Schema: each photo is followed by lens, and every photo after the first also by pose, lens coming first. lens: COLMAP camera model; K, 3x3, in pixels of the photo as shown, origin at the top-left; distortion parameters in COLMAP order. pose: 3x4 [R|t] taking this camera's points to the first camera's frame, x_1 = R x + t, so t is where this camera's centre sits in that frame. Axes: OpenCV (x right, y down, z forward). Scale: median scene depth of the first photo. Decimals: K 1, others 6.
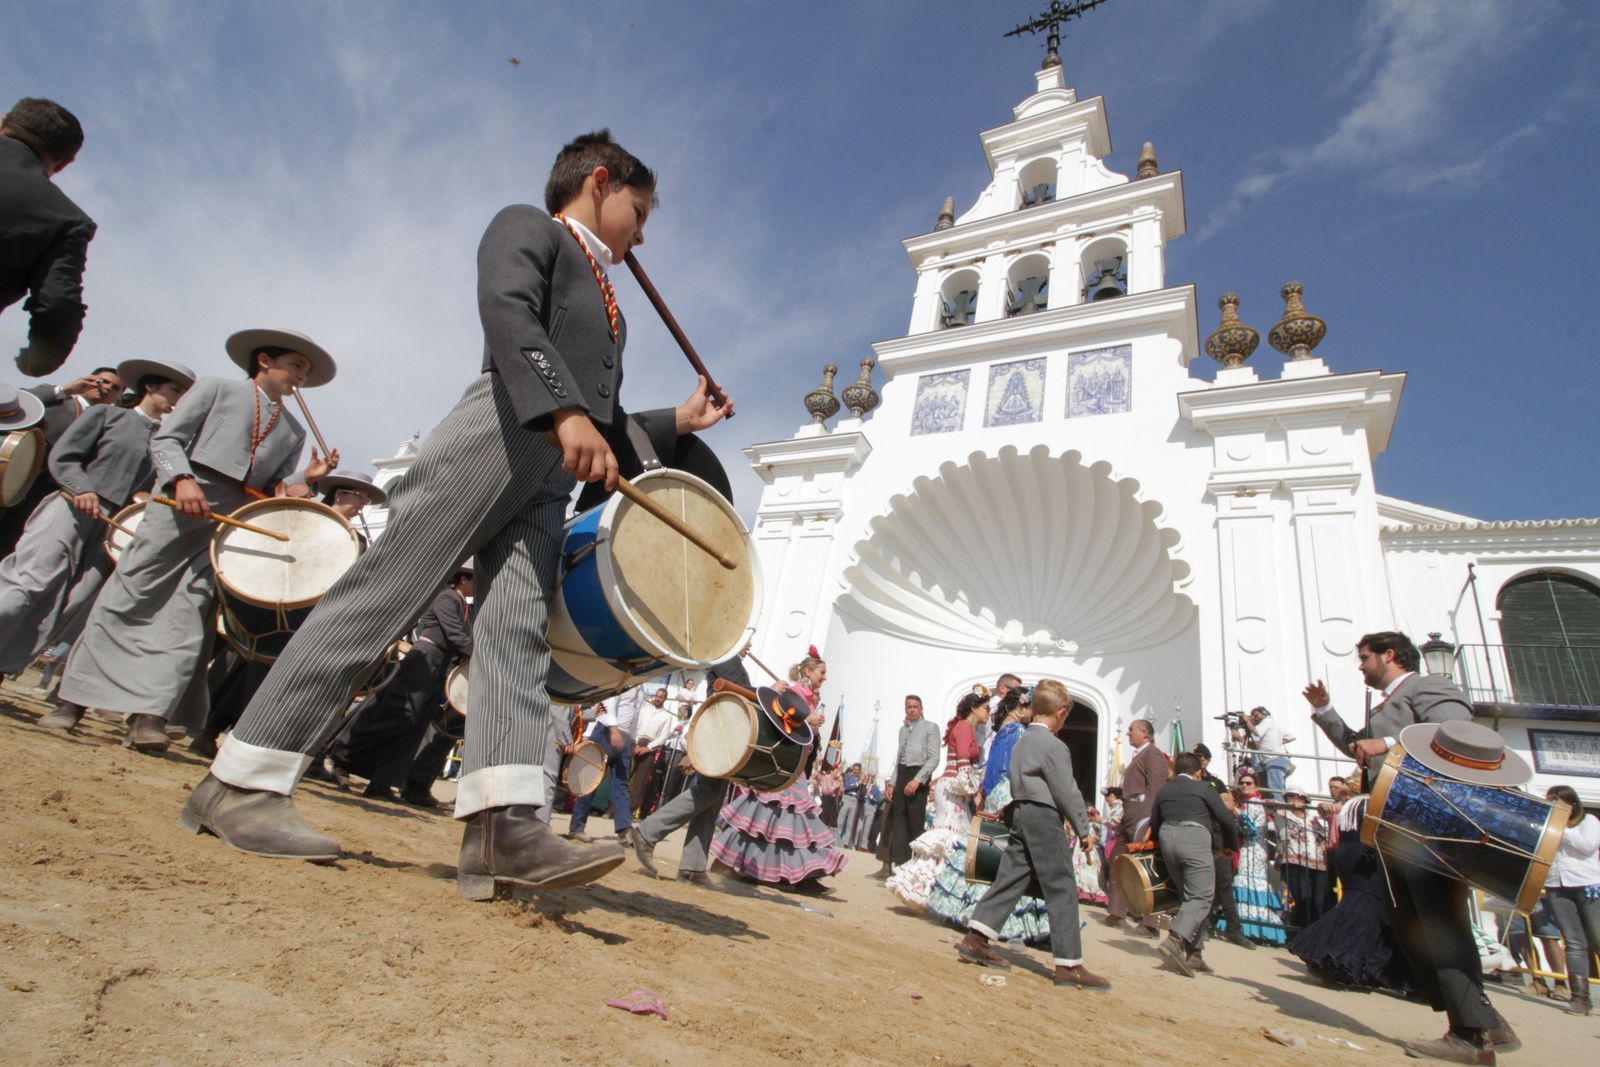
lens RADIAL K [[736.8, 0, 793.6], [0, 736.8, 534.2], [0, 0, 1]] dist [-0.000330, -0.013999]
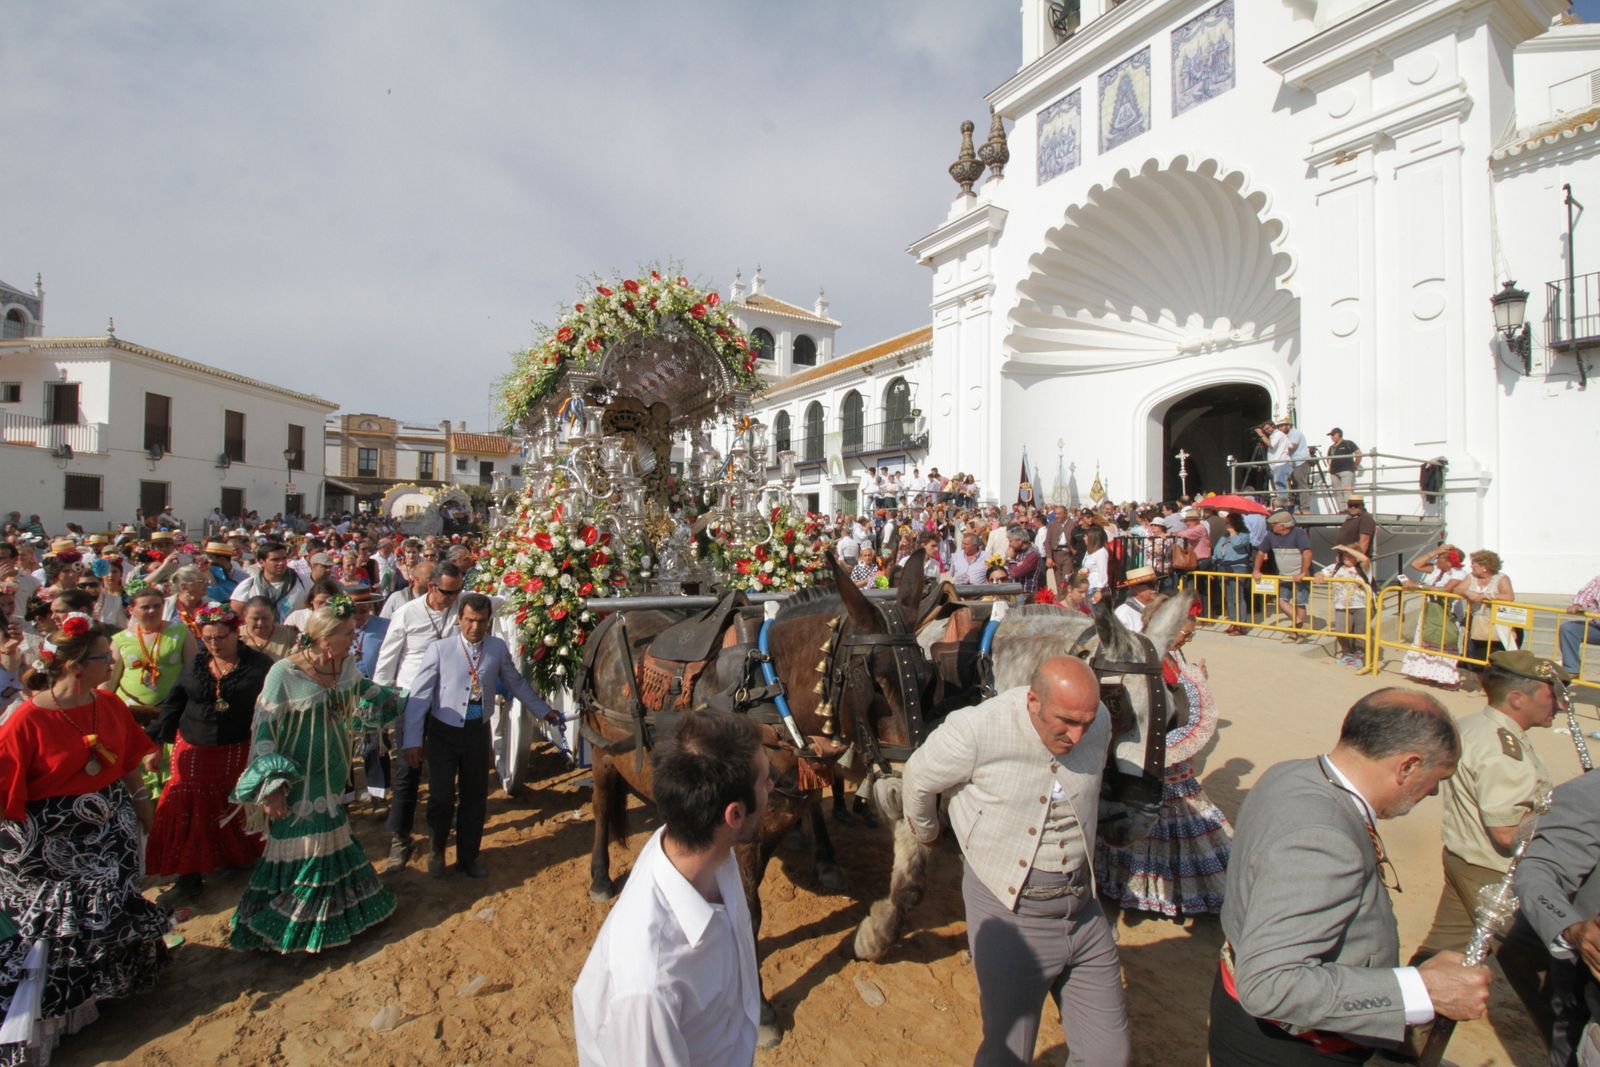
lens RADIAL K [[737.0, 0, 789.1], [0, 737.0, 527.9], [0, 0, 1]] dist [0.002600, -0.015998]
pose [[0.832320, -0.207140, -0.514136, 0.330301], [0.383341, 0.885075, 0.263993, -0.126980], [0.400365, -0.416816, 0.816071, -0.199374]]
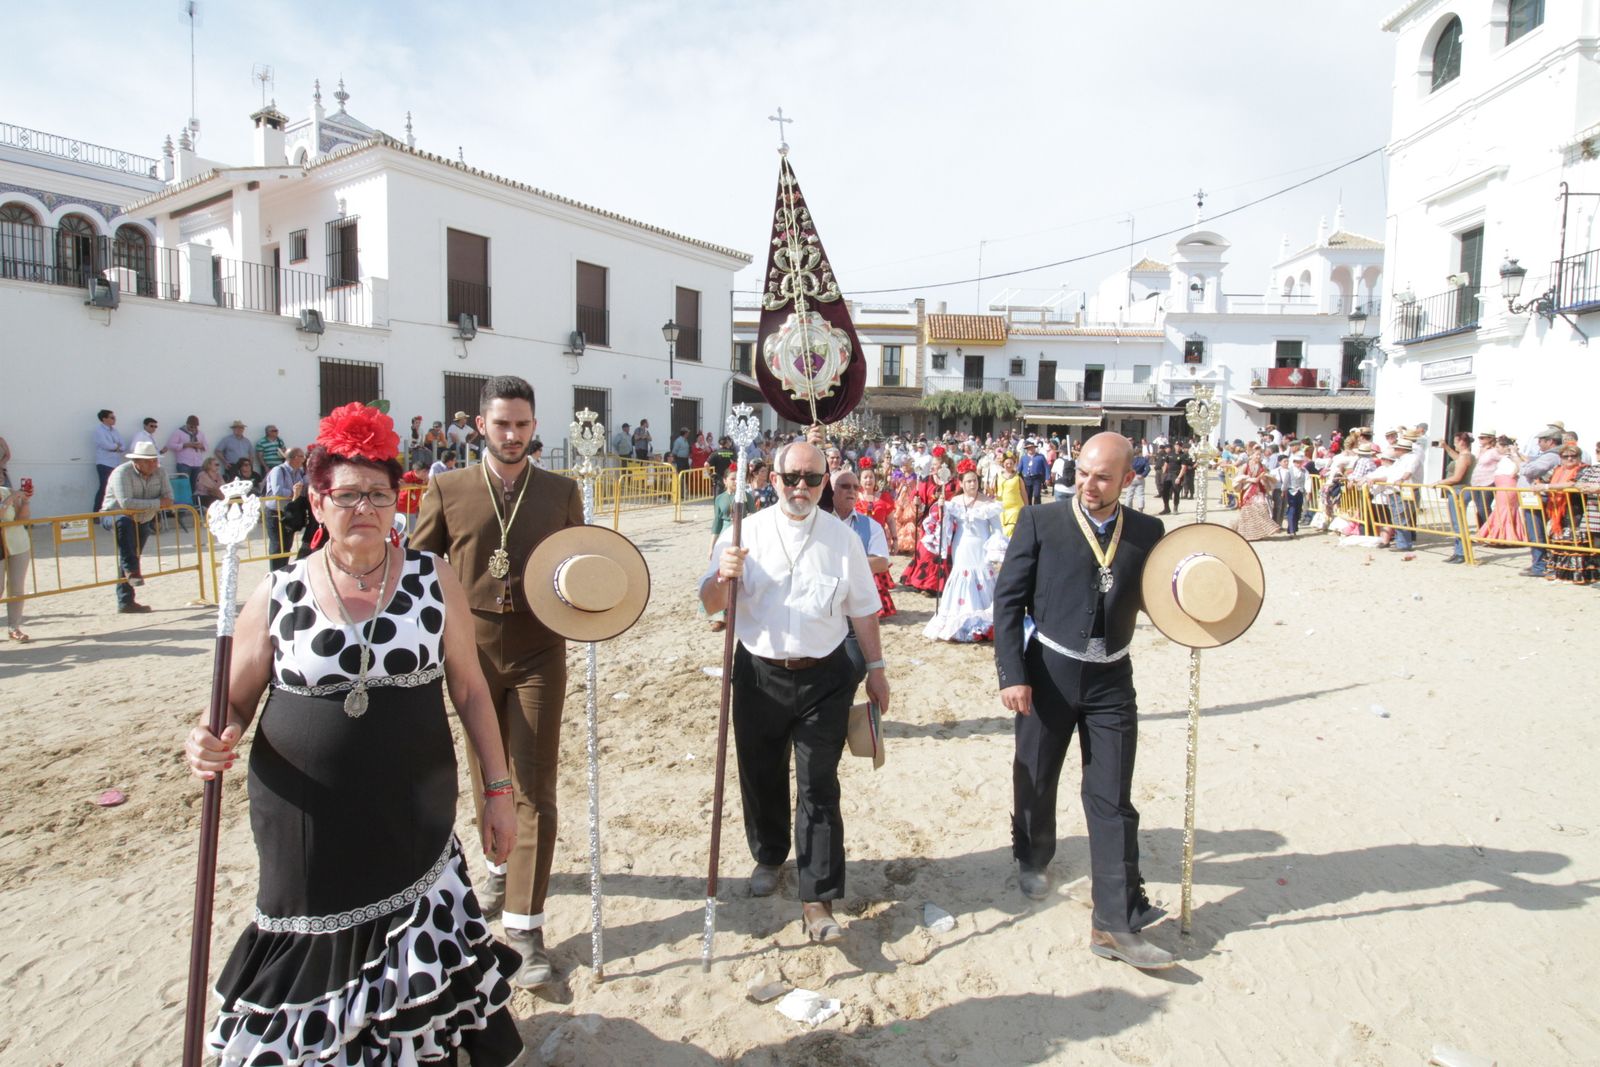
lens RADIAL K [[915.3, 0, 793.3], [0, 915.3, 530.5], [0, 0, 1]] dist [0.009527, -0.015449]
pose [[0.412516, -0.137331, -0.900539, -0.321243], [0.463739, 0.882546, 0.077840, -0.034404], [0.784077, -0.449725, 0.427750, 0.292171]]
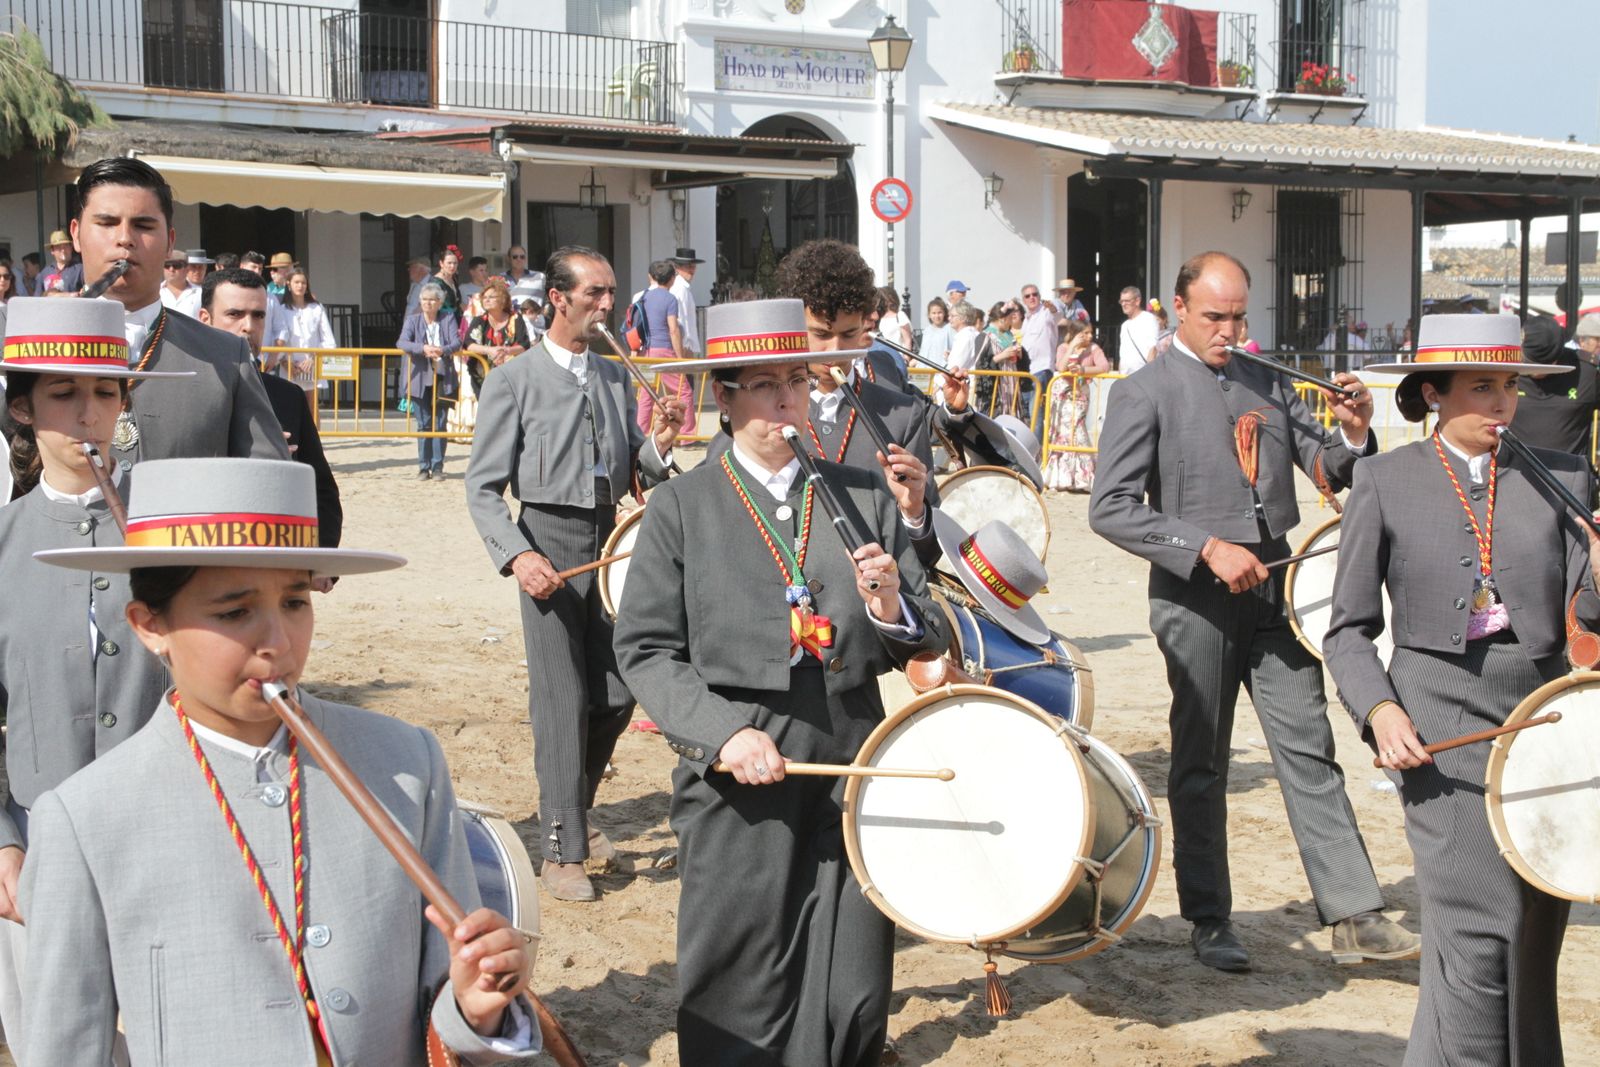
lens RADIAL K [[2681.7, 0, 795.3], [0, 2681.7, 565.6], [0, 0, 1]] dist [0.074553, 0.338918]
pose [[0.829969, -0.178527, -0.528469, -1.358402], [0.394796, 0.857297, 0.330421, 0.040353], [0.394066, -0.482877, 0.782011, 1.004037]]
